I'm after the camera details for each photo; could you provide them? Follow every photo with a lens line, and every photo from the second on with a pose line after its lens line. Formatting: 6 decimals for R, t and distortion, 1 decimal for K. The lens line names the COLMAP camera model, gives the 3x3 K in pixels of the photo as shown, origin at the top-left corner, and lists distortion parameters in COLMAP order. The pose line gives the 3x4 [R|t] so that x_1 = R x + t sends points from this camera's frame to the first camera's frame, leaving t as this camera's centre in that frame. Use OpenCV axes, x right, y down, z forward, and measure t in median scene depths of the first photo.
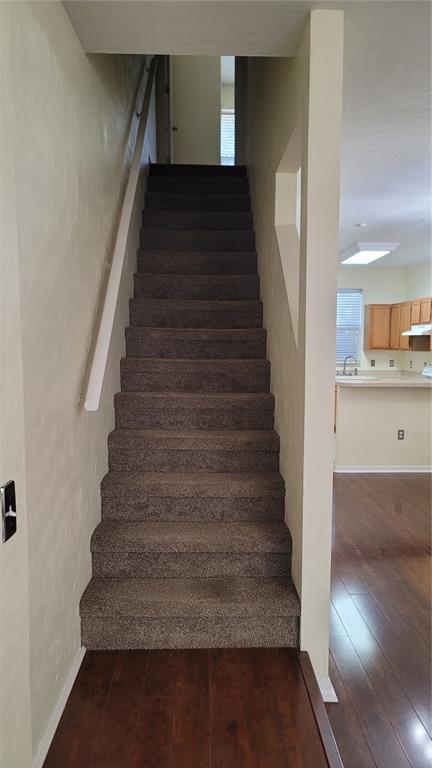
lens RADIAL K [[563.4, 0, 220.5], [0, 563.4, 400.2], [0, 0, 1]] dist [0.047807, -0.000021]
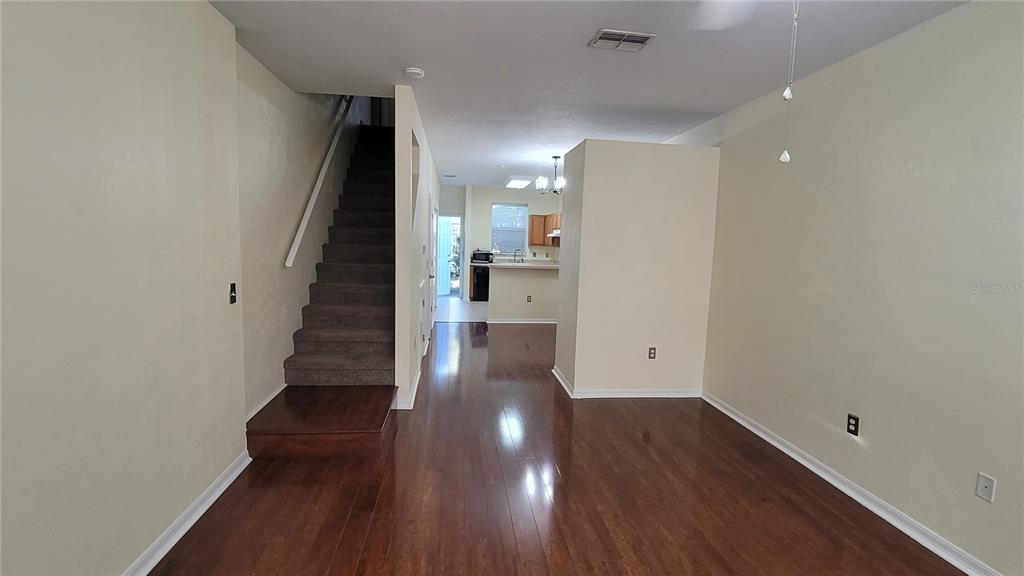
lens RADIAL K [[455.2, 0, 505.2], [0, 455.2, 283.0], [0, 0, 1]] dist [0.000991, 0.000104]
pose [[0.996471, 0.015769, 0.082448, 0.114677], [-0.015141, 0.999851, -0.008241, 0.021630], [-0.082566, 0.006963, 0.996561, -0.196869]]
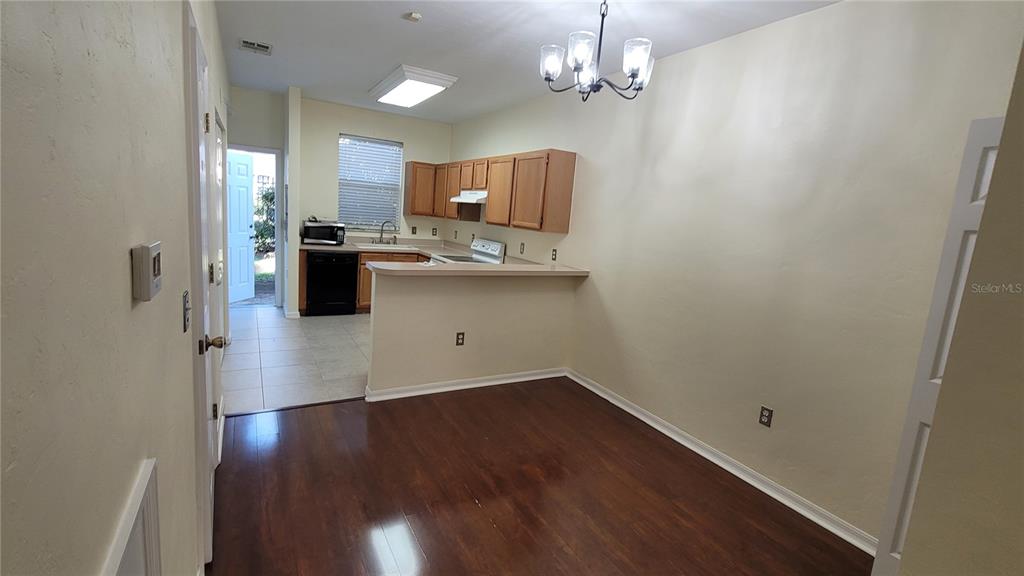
lens RADIAL K [[455.2, 0, 505.2], [0, 455.2, 283.0], [0, 0, 1]] dist [0.000991, 0.000104]
pose [[0.883505, -0.005967, 0.468383, 0.074046], [-0.027227, 0.997574, 0.064066, -0.038941], [-0.467630, -0.069355, 0.881199, 0.358410]]
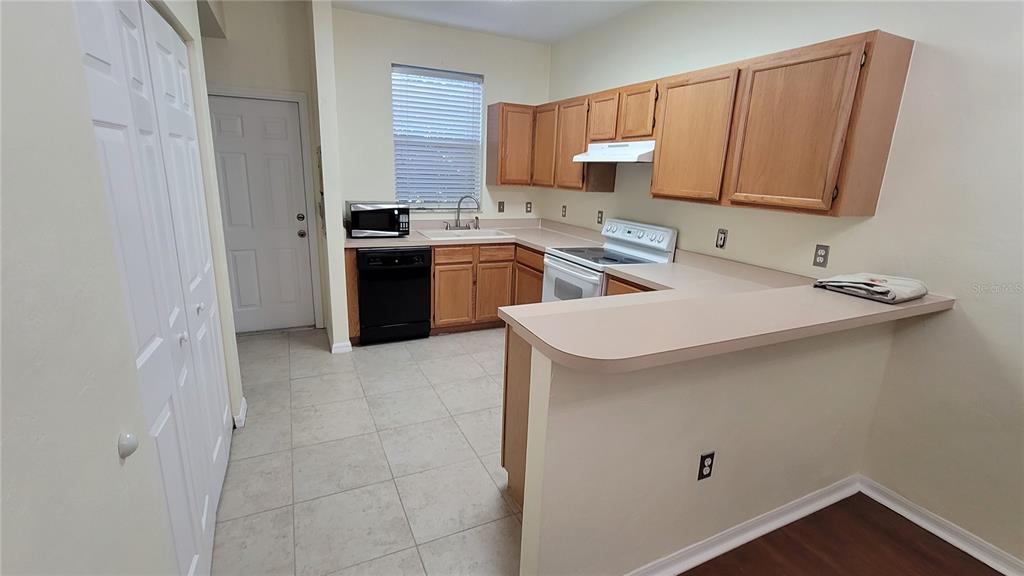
lens RADIAL K [[455.2, 0, 505.2], [0, 455.2, 283.0], [0, 0, 1]] dist [0.000991, 0.000104]
pose [[0.915953, -0.068865, 0.395332, 0.087066], [0.009923, 0.988751, 0.149245, -0.067304], [-0.401163, -0.132778, 0.906332, 0.636828]]
